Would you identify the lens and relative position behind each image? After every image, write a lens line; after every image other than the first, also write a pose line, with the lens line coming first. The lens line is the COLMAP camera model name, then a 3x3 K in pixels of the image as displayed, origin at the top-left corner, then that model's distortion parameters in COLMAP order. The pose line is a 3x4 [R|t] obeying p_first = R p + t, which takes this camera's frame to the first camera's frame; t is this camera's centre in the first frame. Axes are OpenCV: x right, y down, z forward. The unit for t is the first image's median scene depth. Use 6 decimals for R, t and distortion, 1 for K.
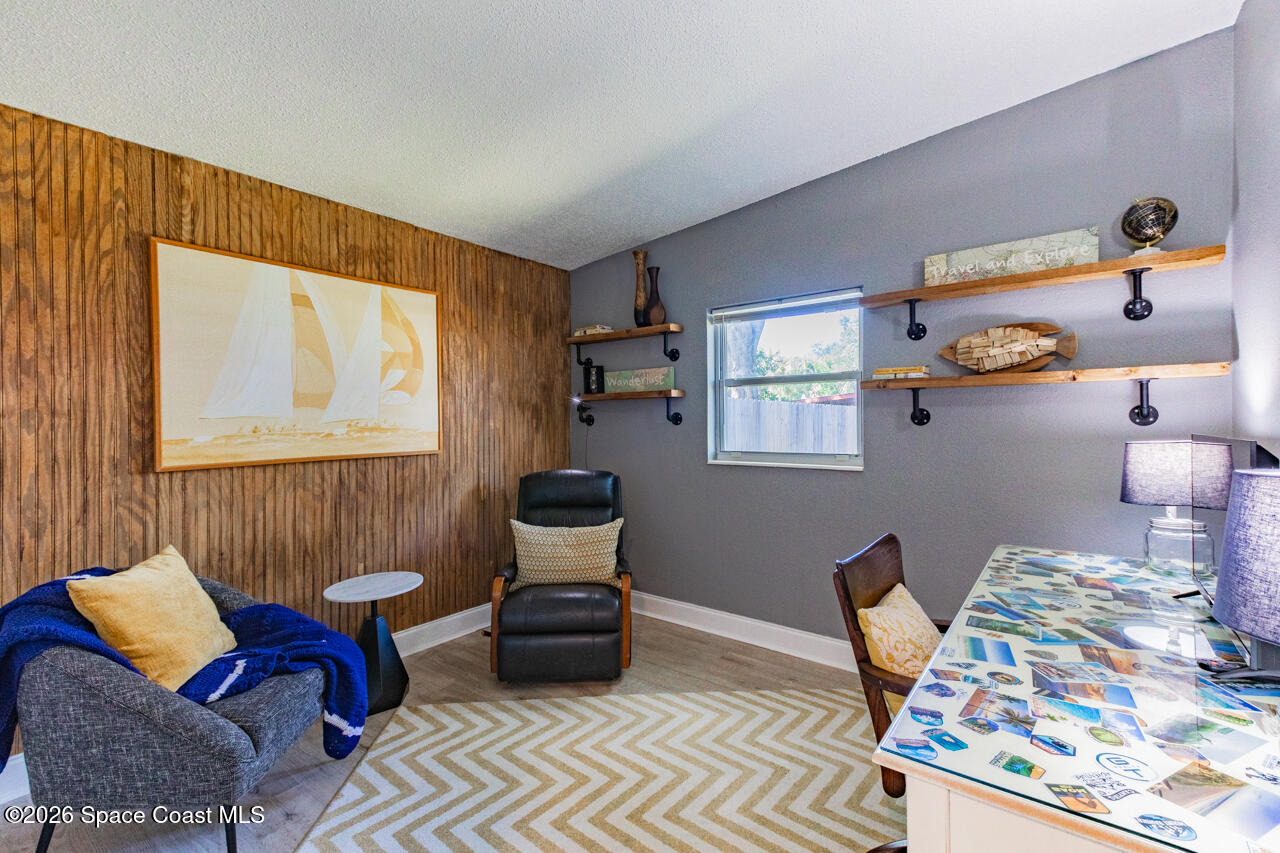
lens RADIAL K [[577.2, 0, 642.5], [0, 577.2, 422.1], [0, 0, 1]] dist [0.031006, 0.000035]
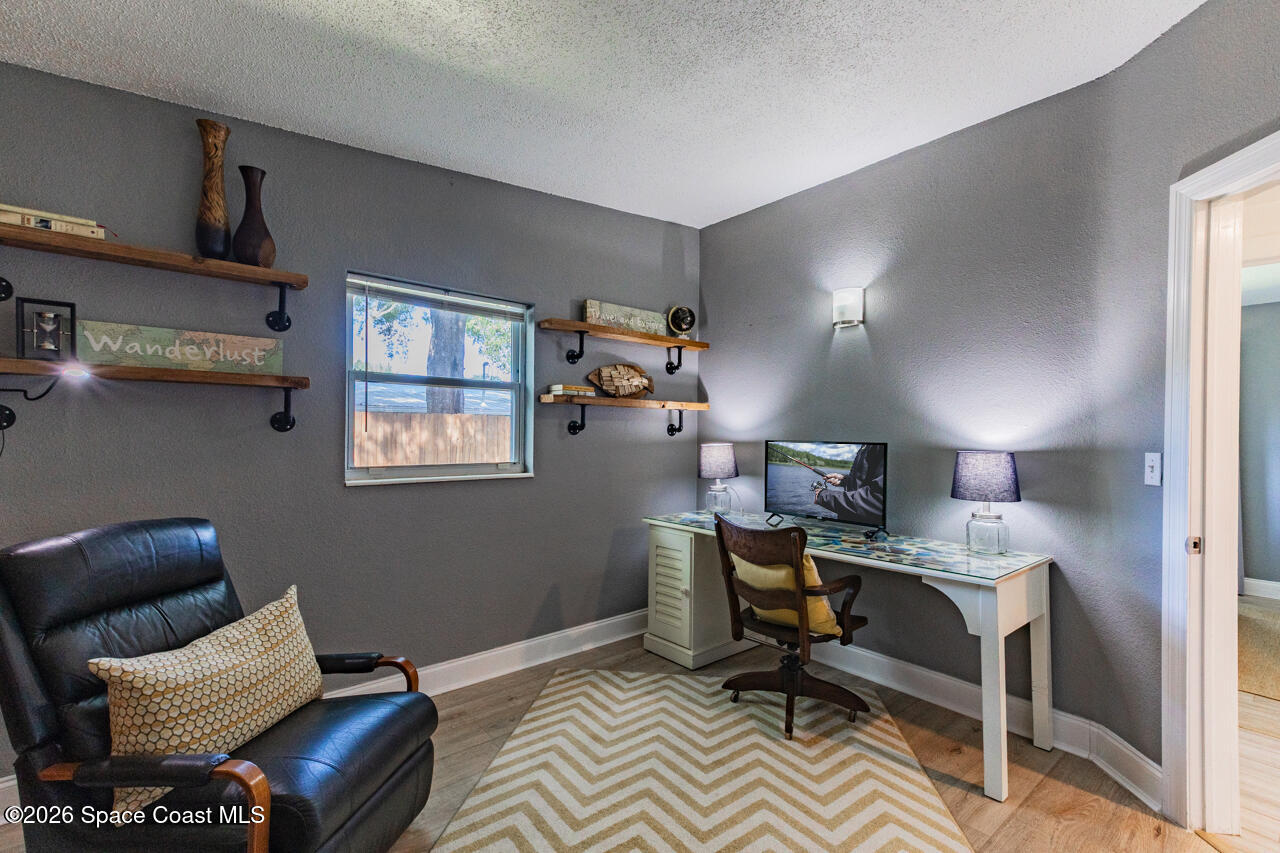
lens RADIAL K [[577.2, 0, 647.6], [0, 577.2, 436.8], [0, 0, 1]] dist [0.031006, 0.000035]
pose [[0.173860, 0.005426, 0.984756, -0.666990], [-0.009342, 0.999949, -0.003860, 0.012485], [-0.984726, -0.008528, 0.173901, 0.629828]]
